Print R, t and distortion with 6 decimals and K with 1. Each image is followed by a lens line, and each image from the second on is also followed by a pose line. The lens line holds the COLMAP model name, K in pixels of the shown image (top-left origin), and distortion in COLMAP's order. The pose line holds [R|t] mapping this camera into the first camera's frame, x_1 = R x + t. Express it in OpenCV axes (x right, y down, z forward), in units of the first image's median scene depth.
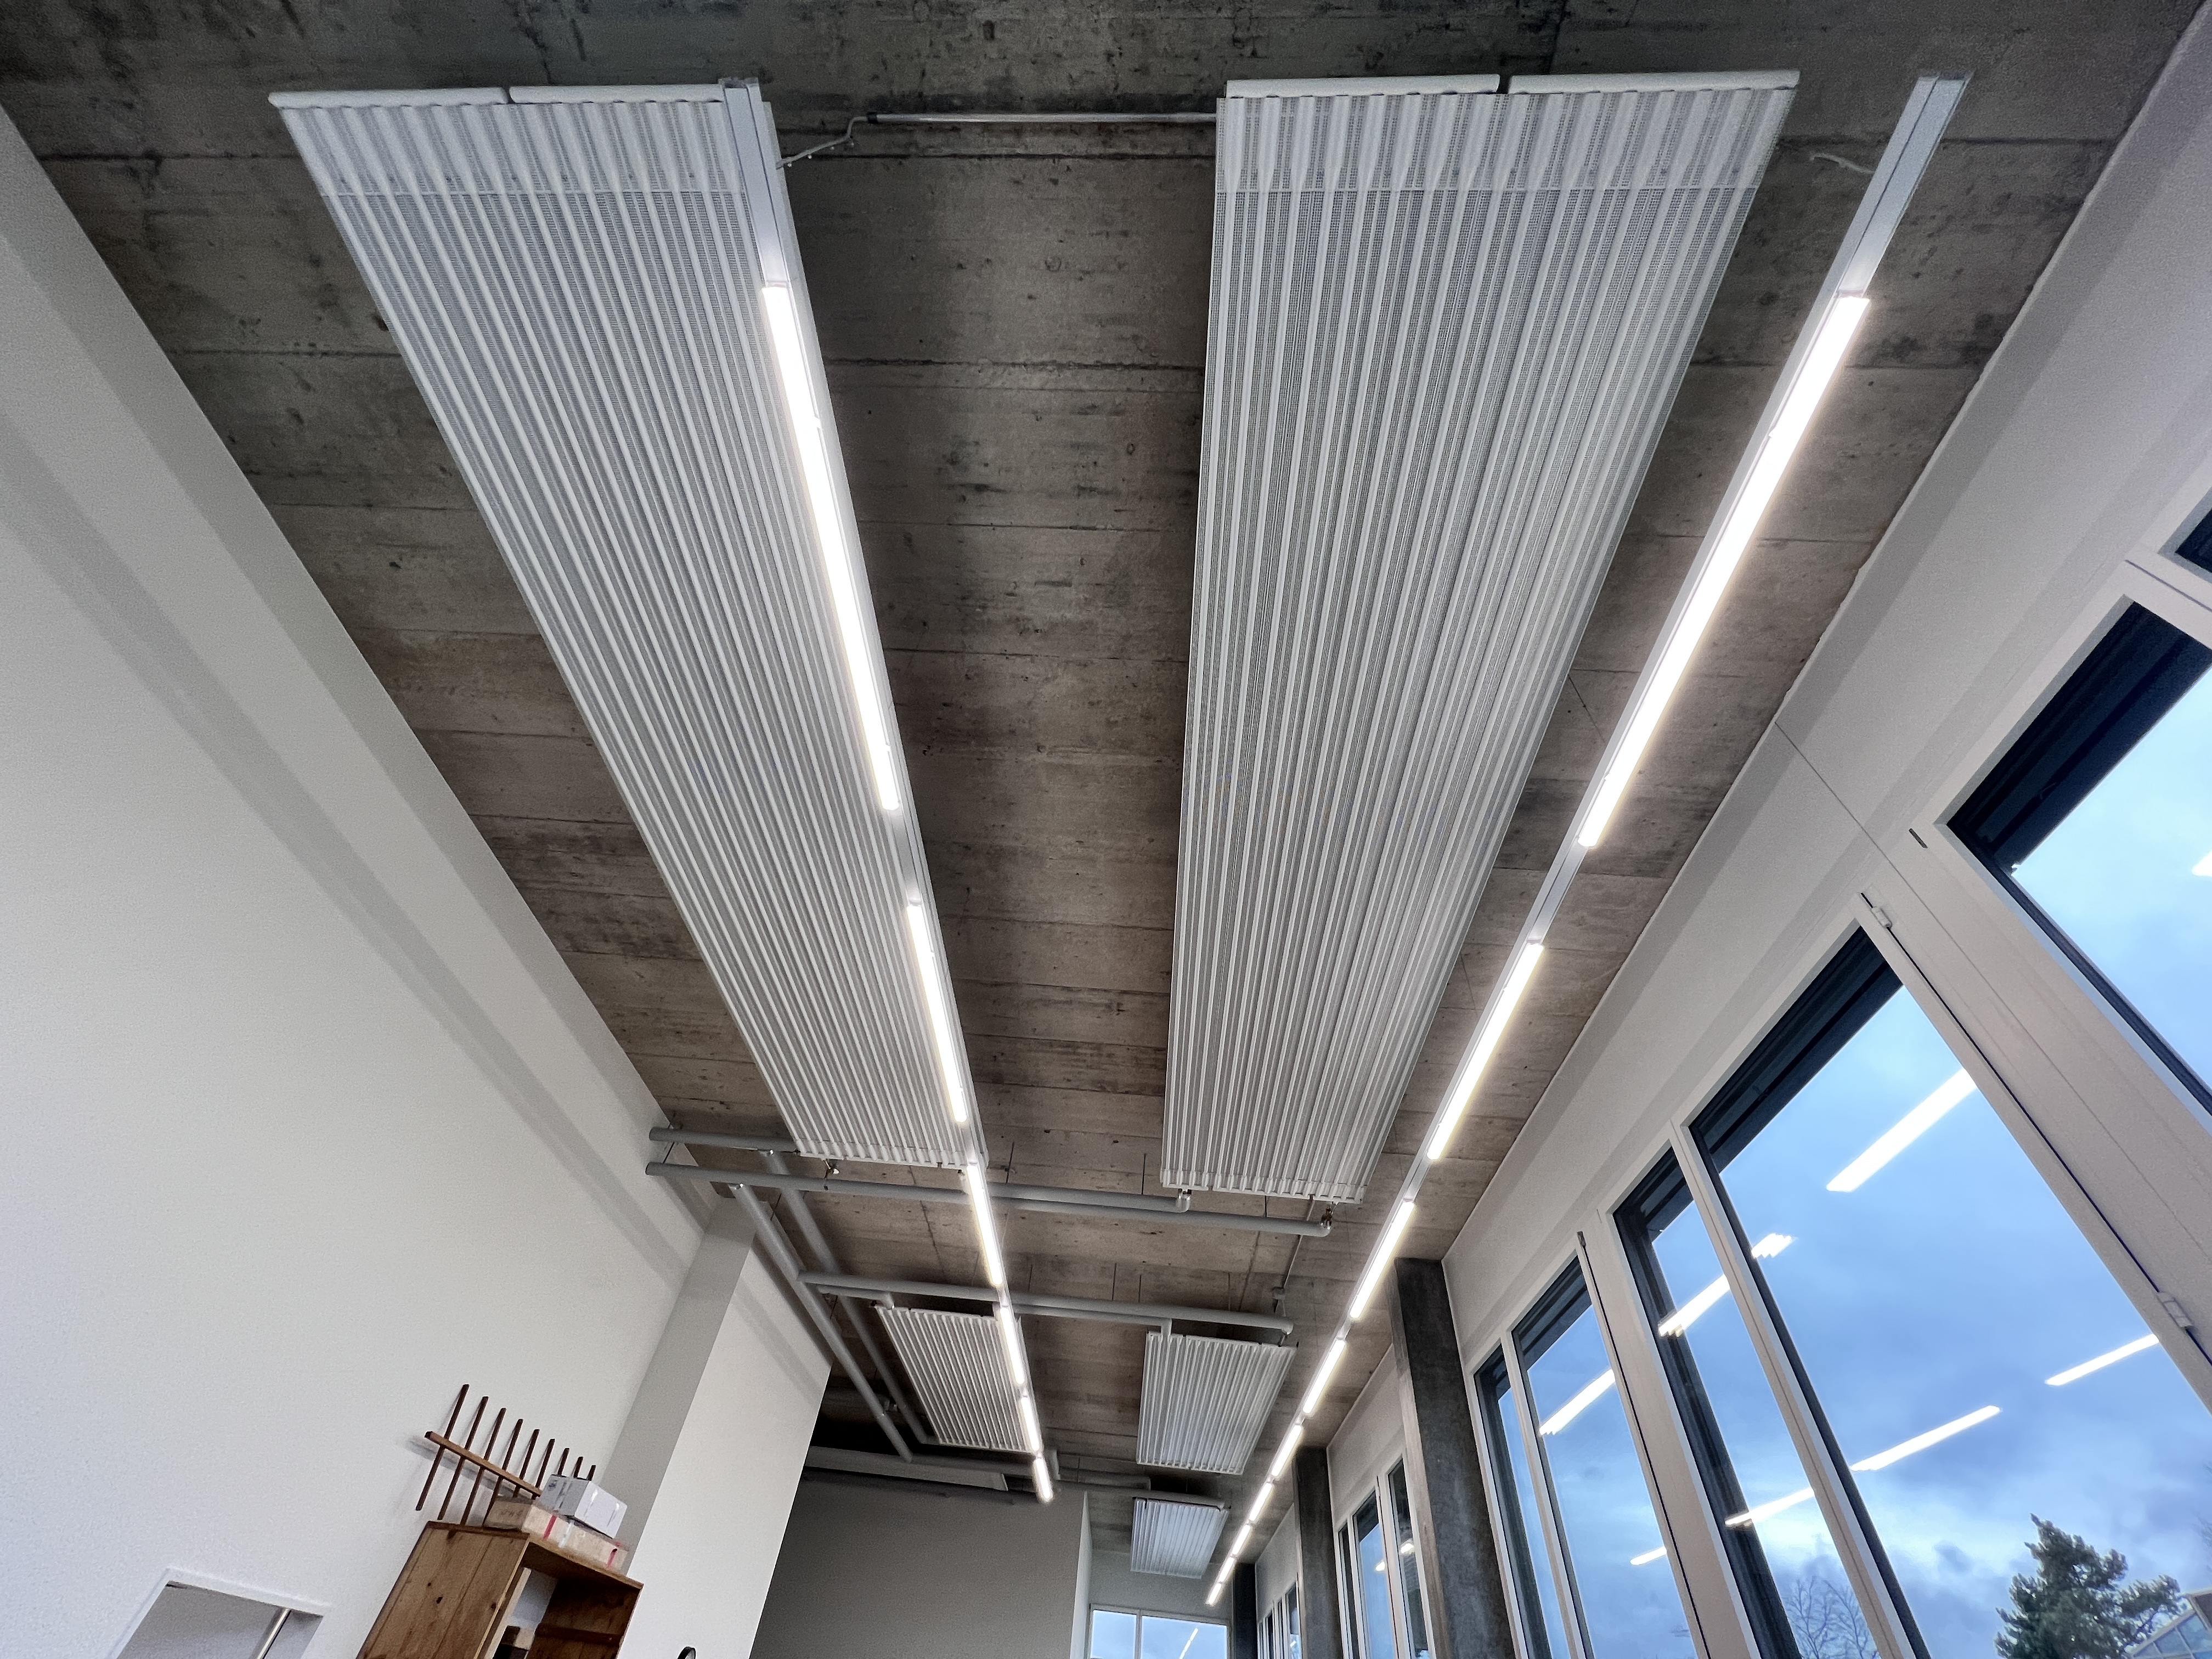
lens RADIAL K [[880.4, 0, 1102.1], [0, 880.4, 820.5], [0, 0, 1]] dist [-0.004490, 0.000986]
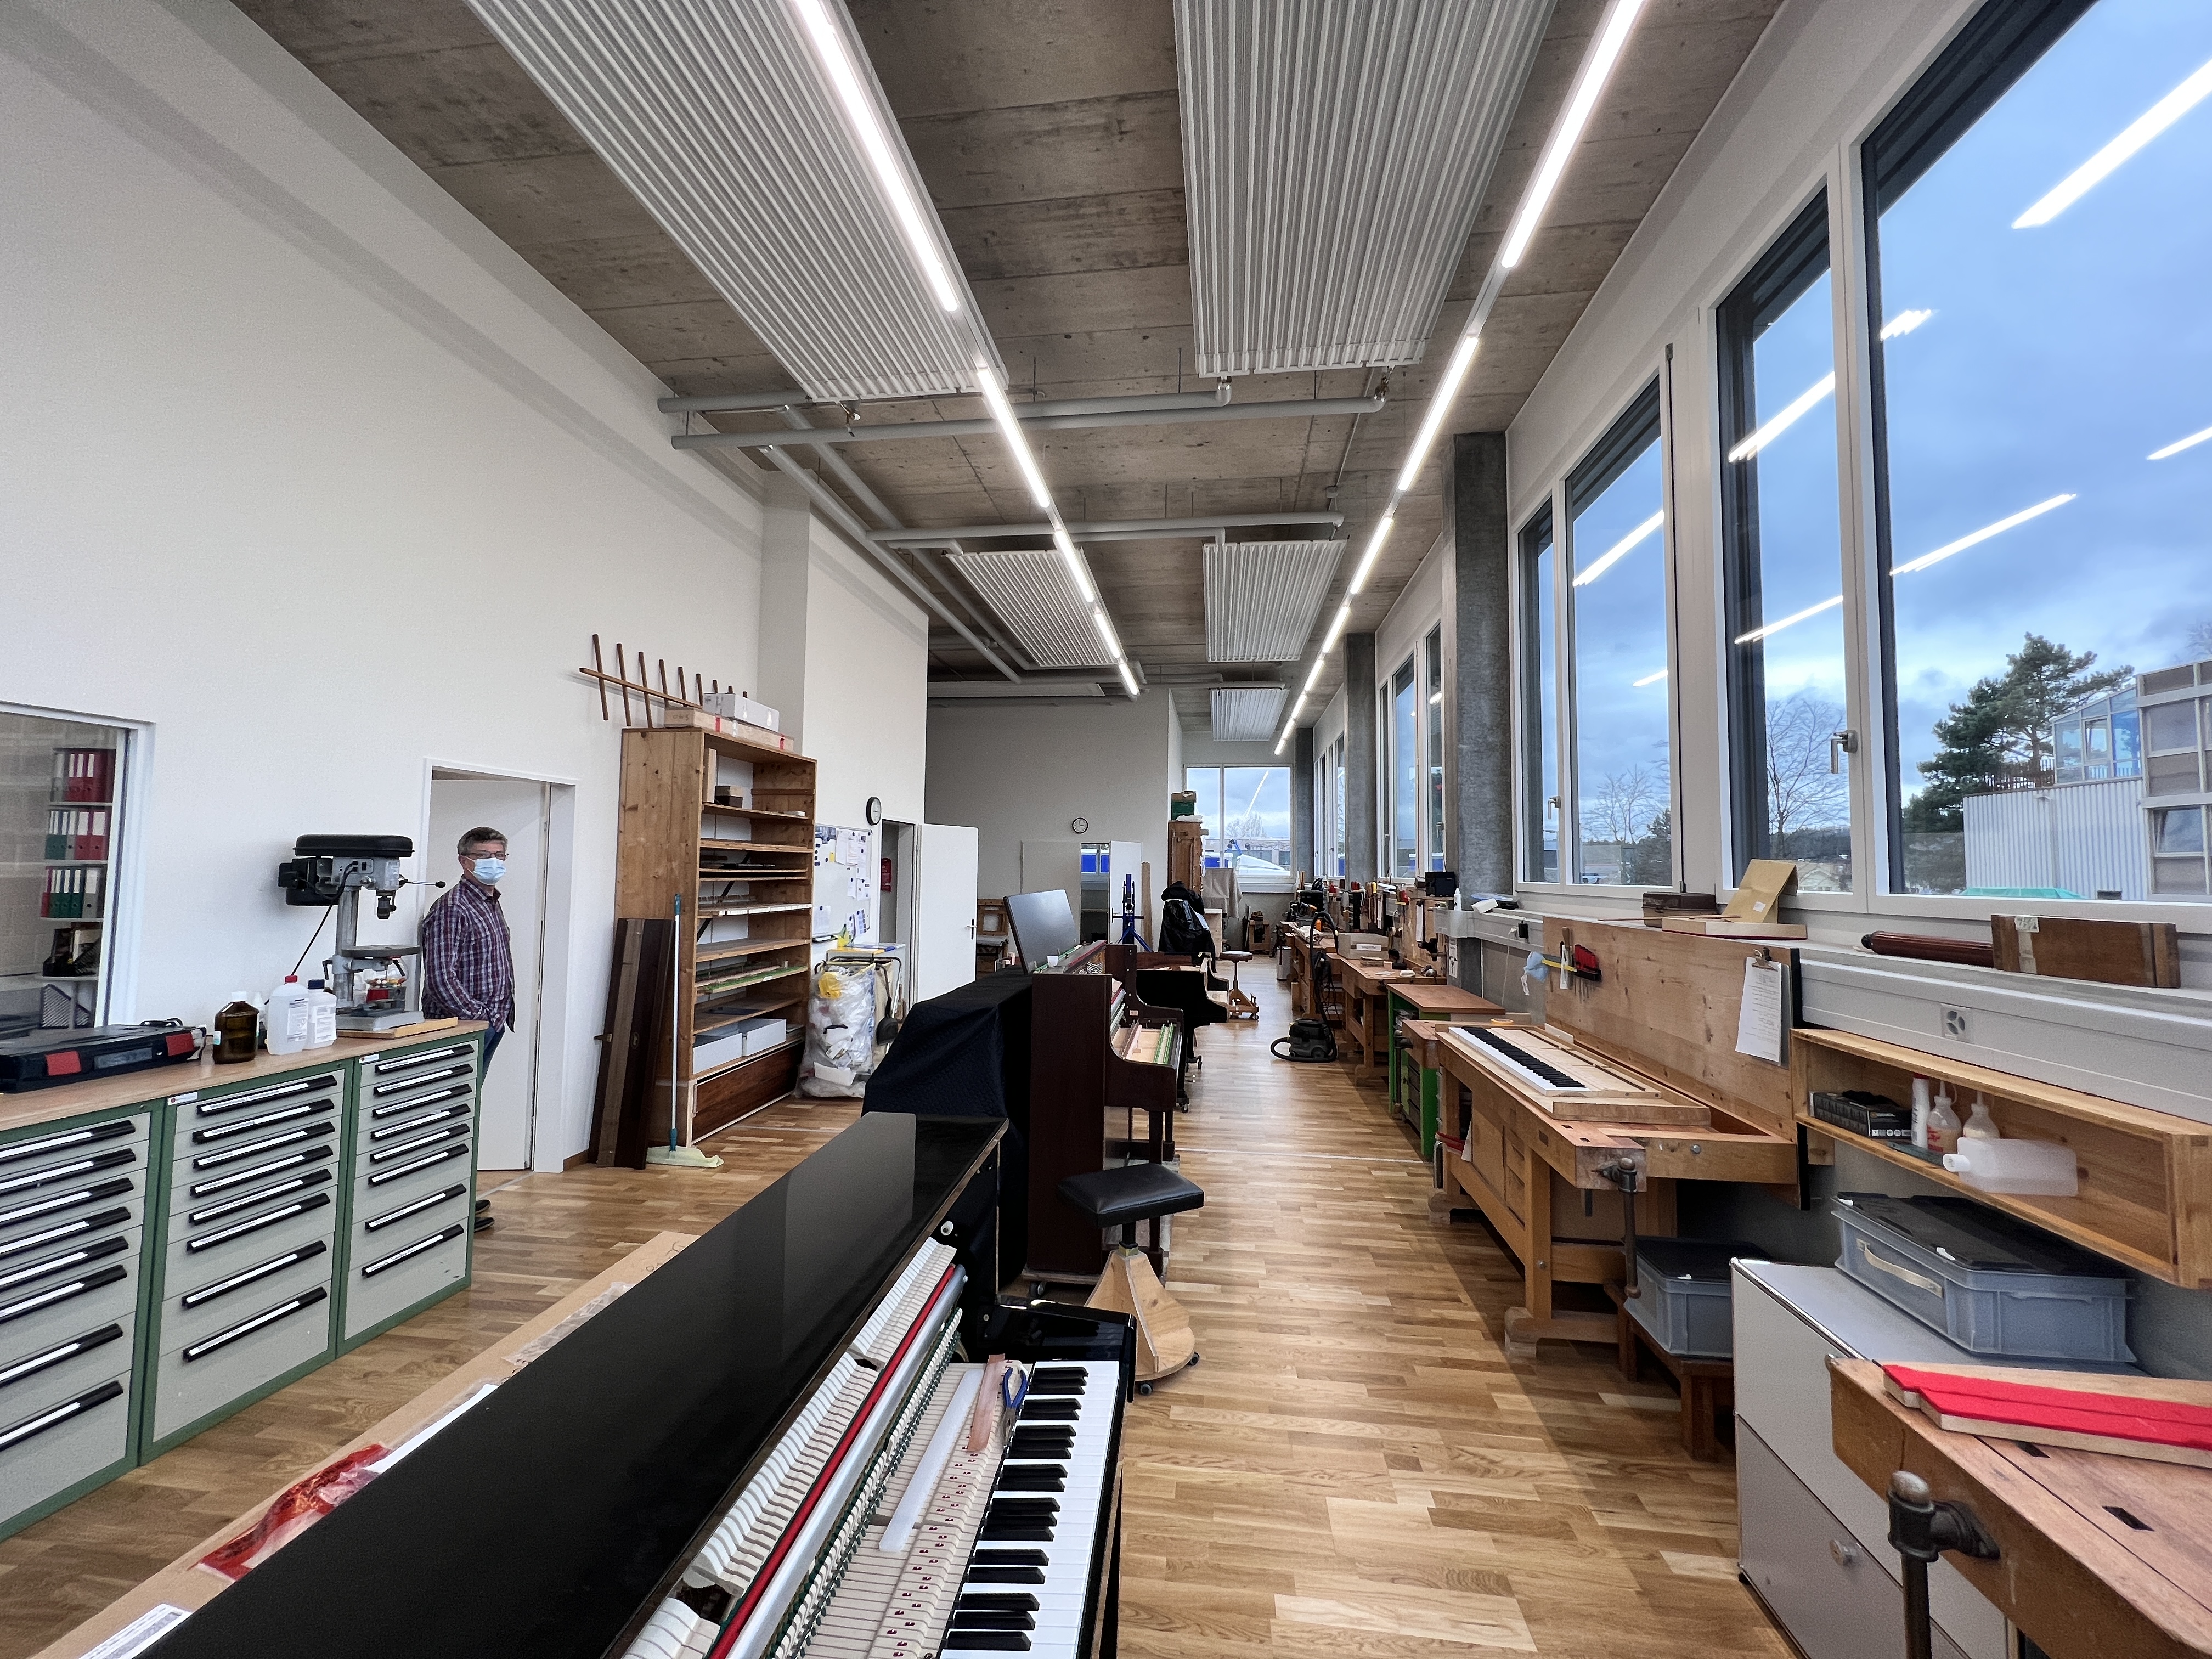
lens RADIAL K [[880.4, 0, 1102.1], [0, 880.4, 820.5], [0, 0, 1]] dist [-0.004490, 0.000986]
pose [[0.989078, -0.086783, -0.119132, 0.030615], [0.145244, 0.711310, 0.687708, 0.081098], [0.025058, -0.697500, 0.716146, 0.016425]]
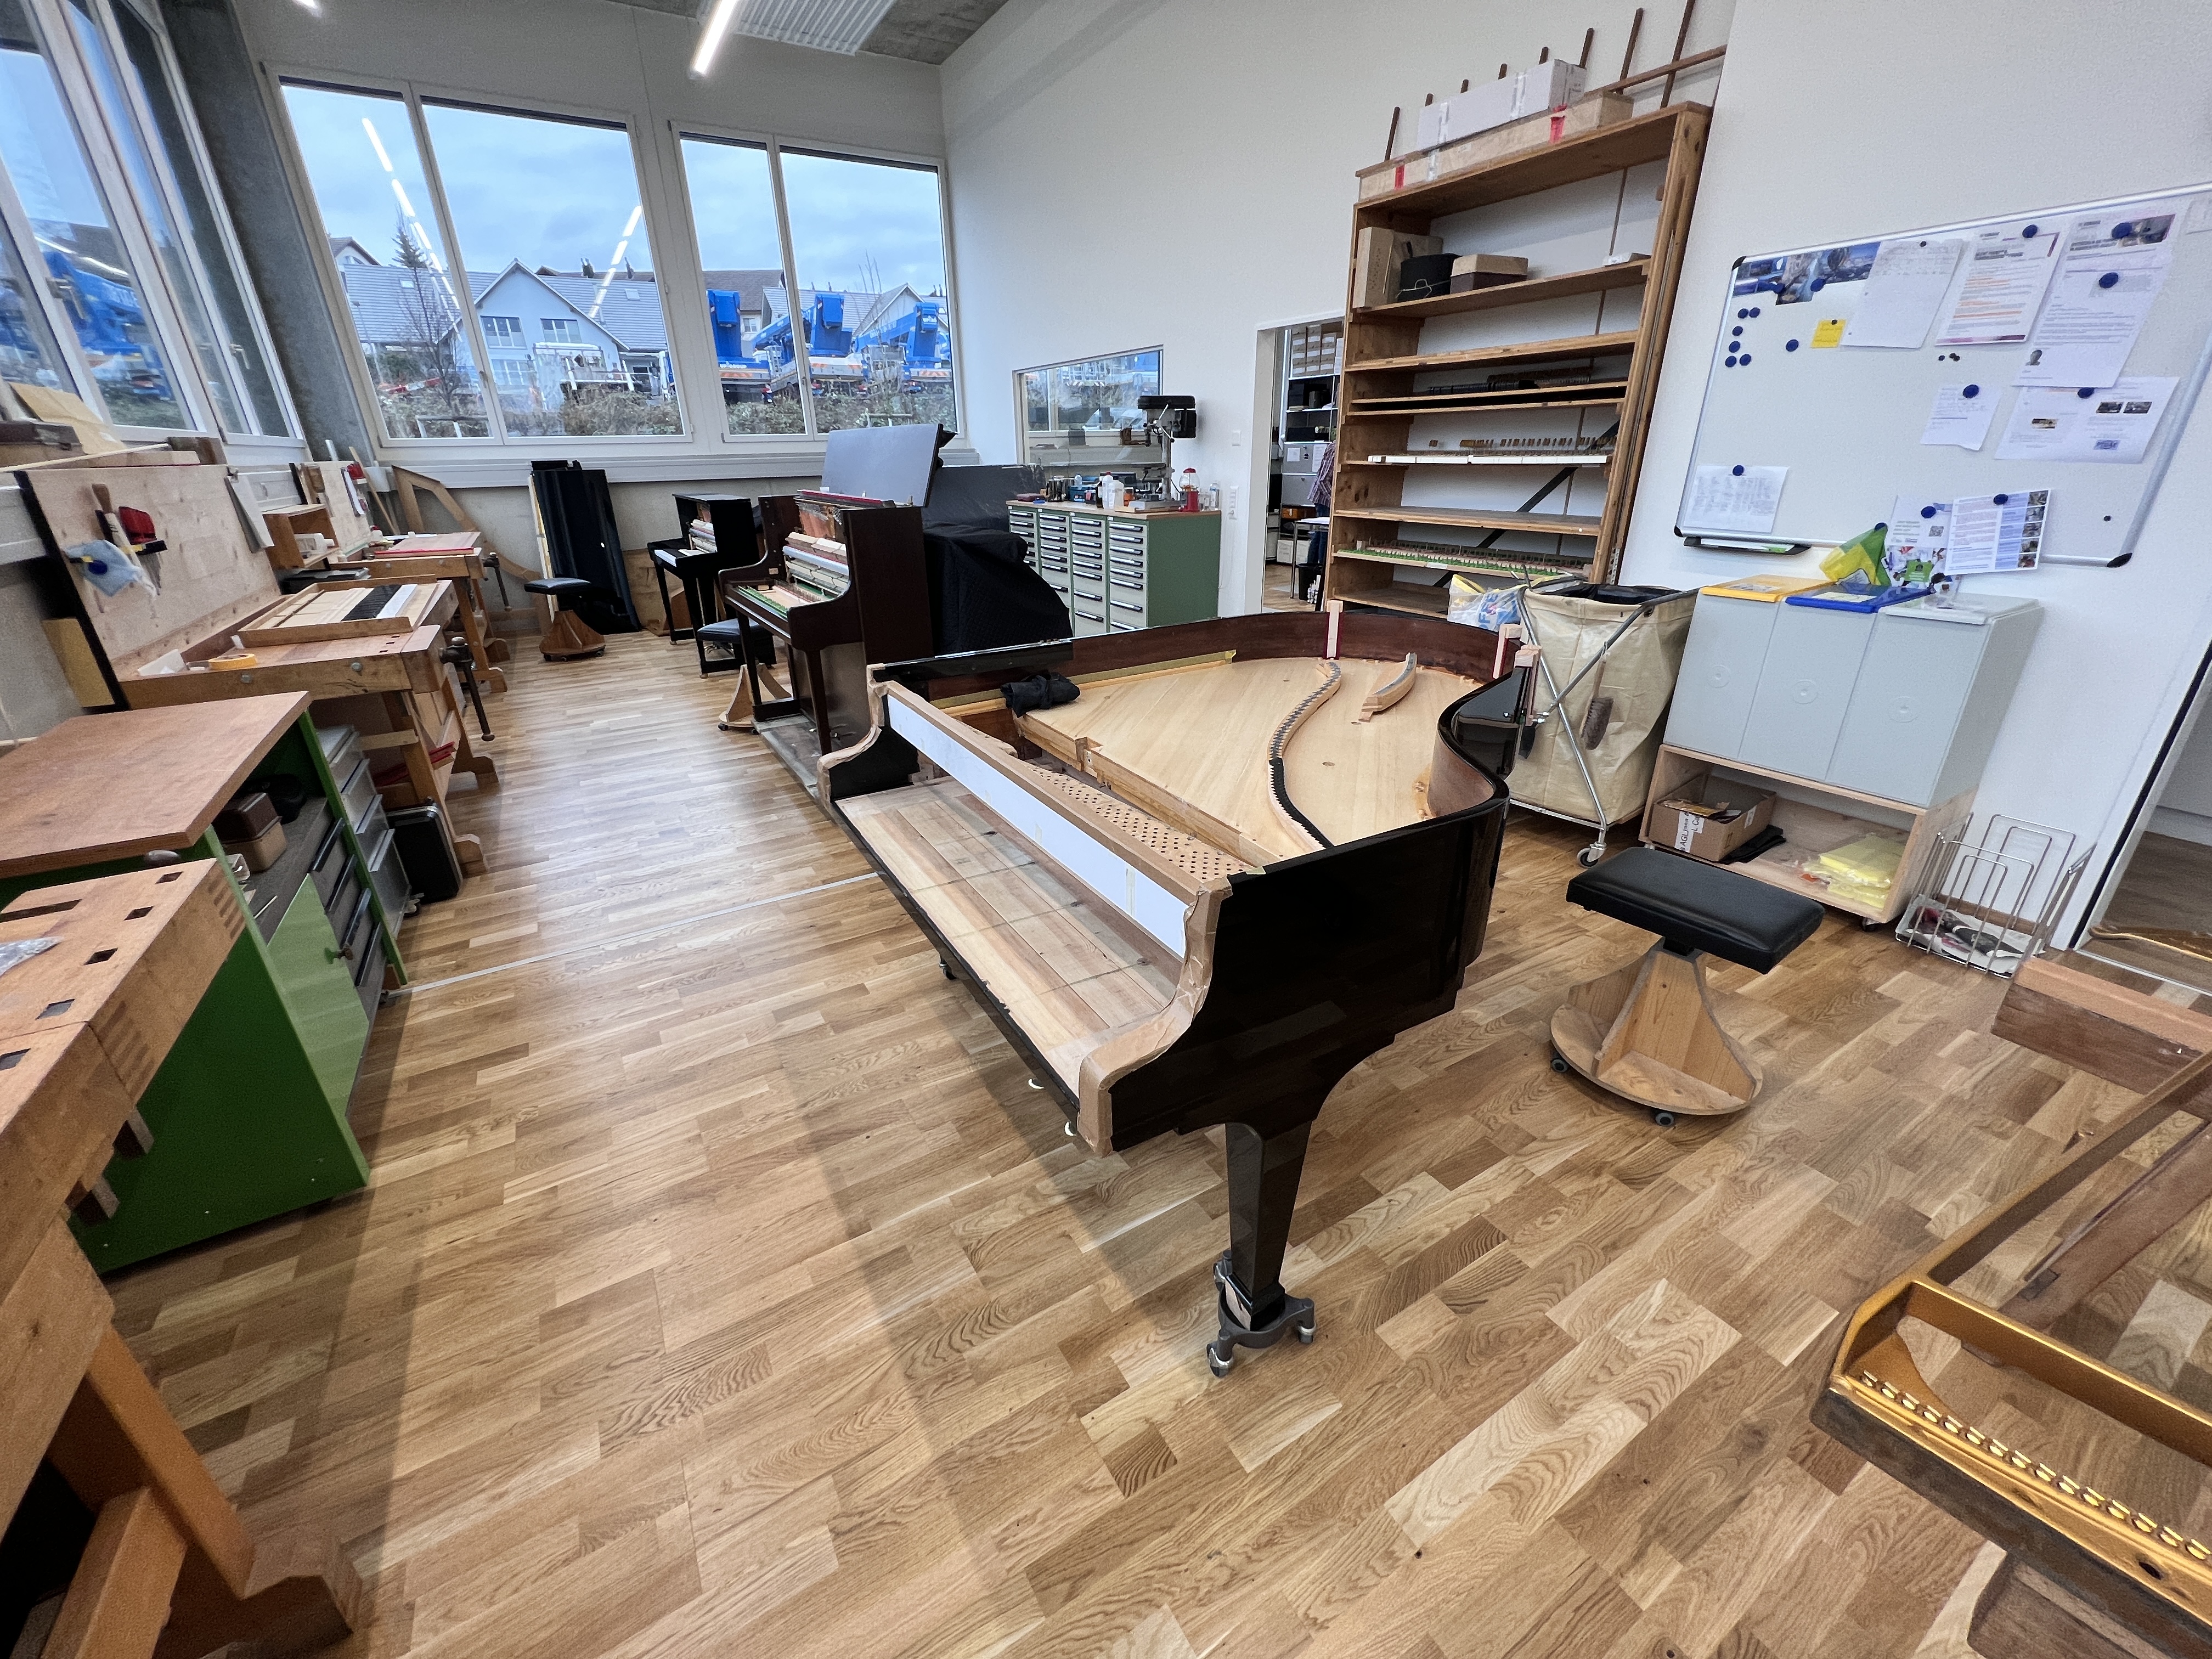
lens RADIAL K [[880.4, 0, 1102.1], [0, 880.4, 820.5], [0, 0, 1]] dist [-0.004490, 0.000986]
pose [[-0.852423, 0.133565, -0.505506, 0.114675], [0.345012, 0.870144, -0.351875, 1.046463], [0.392865, -0.474351, -0.787812, 0.840045]]
